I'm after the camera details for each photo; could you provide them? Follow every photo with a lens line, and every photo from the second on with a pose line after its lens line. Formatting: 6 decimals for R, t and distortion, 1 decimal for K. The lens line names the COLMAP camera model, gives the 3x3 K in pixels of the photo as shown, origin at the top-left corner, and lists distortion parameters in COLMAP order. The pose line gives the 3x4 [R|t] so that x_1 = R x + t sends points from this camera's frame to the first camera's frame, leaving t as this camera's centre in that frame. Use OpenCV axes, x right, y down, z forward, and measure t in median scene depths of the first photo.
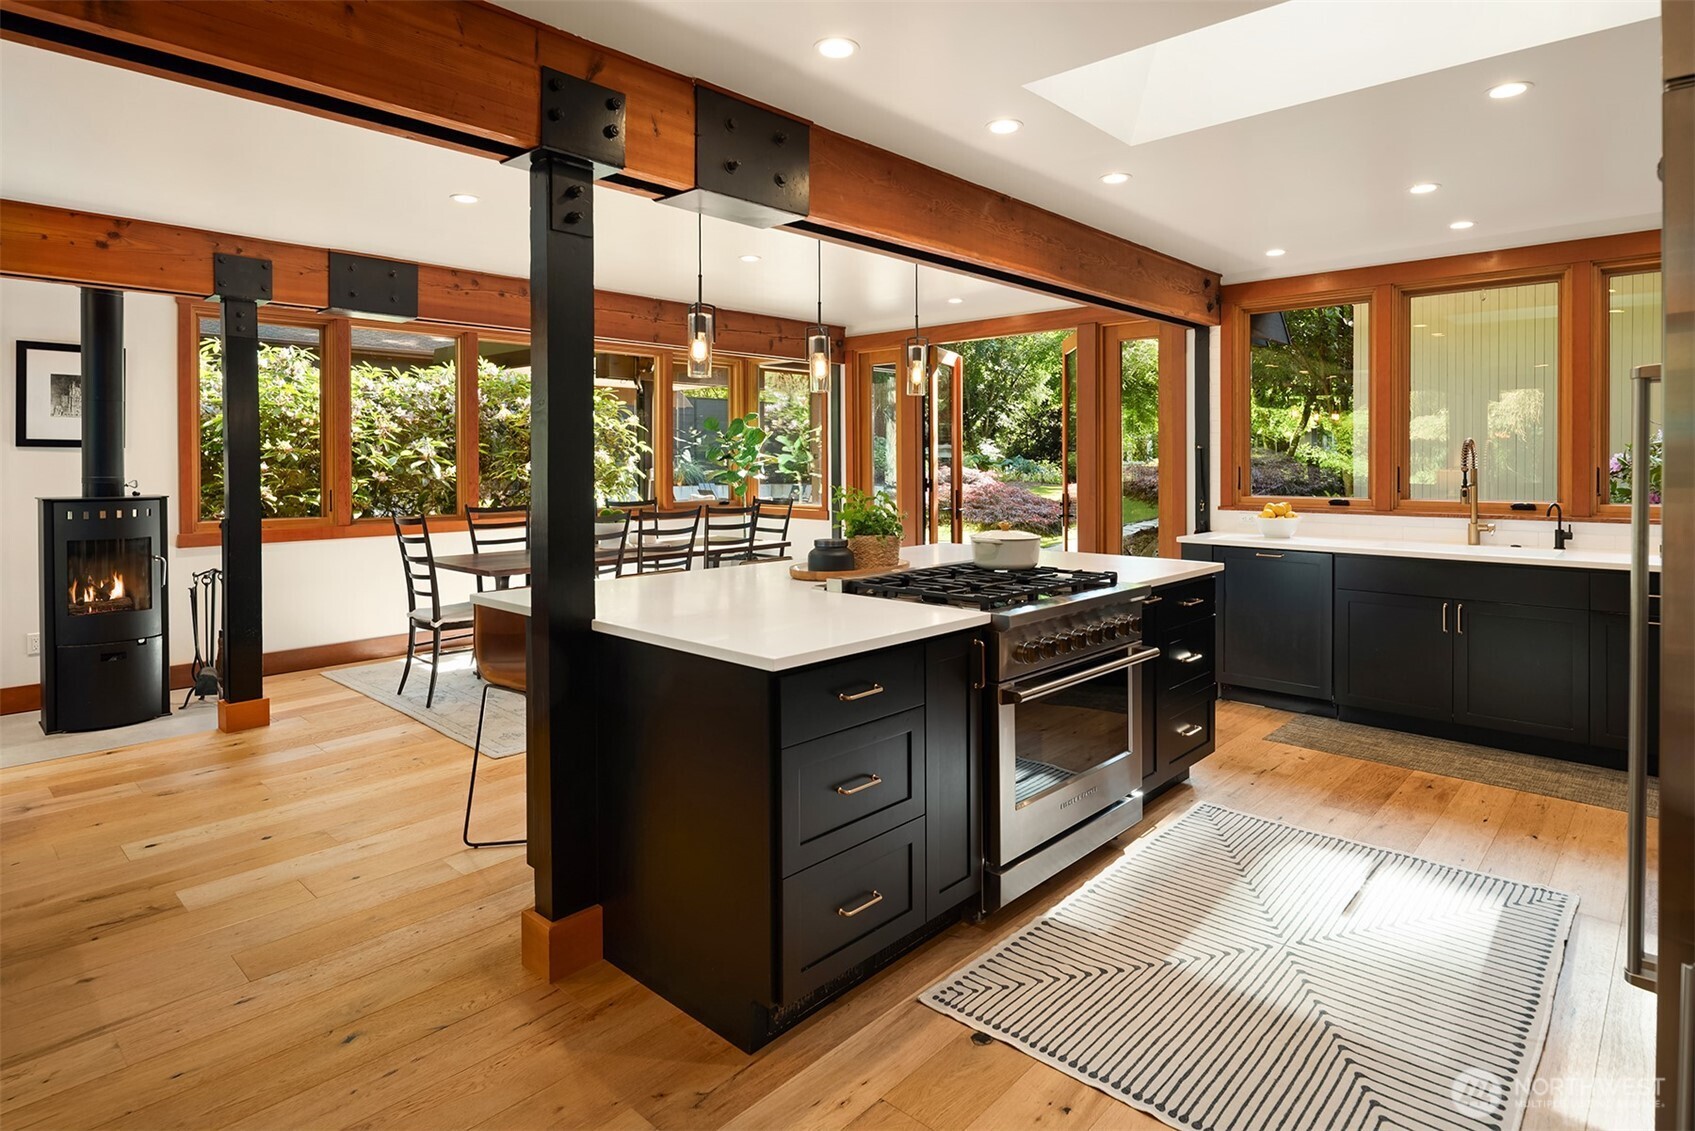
lens RADIAL K [[918.2, 0, 845.4], [0, 918.2, 448.6], [0, 0, 1]] dist [0.000973, -0.000187]
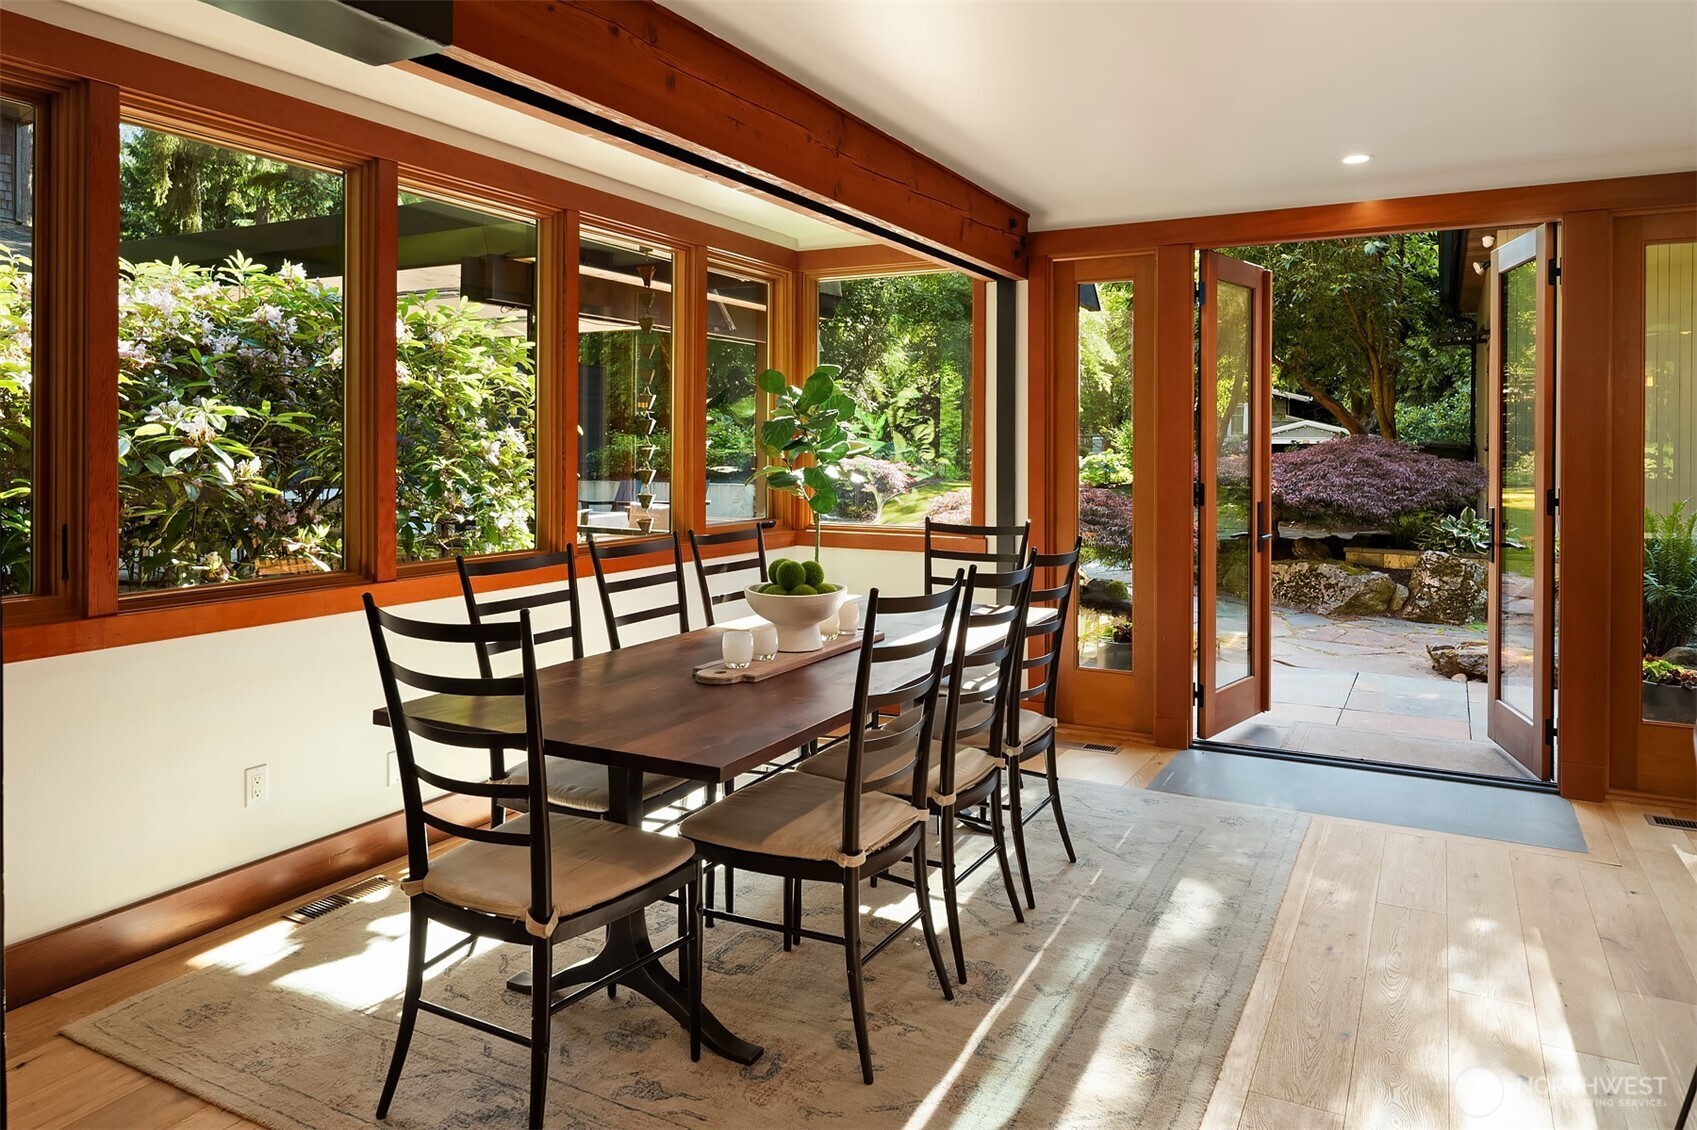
lens RADIAL K [[1123.6, 0, 845.4], [0, 1123.6, 454.2], [0, 0, 1]] dist [-0.002236, -0.000906]
pose [[0.966643, 0.002848, 0.256113, -0.282219], [-0.010794, 0.999503, 0.029624, -0.003813], [-0.255901, -0.031400, 0.966193, 0.352259]]
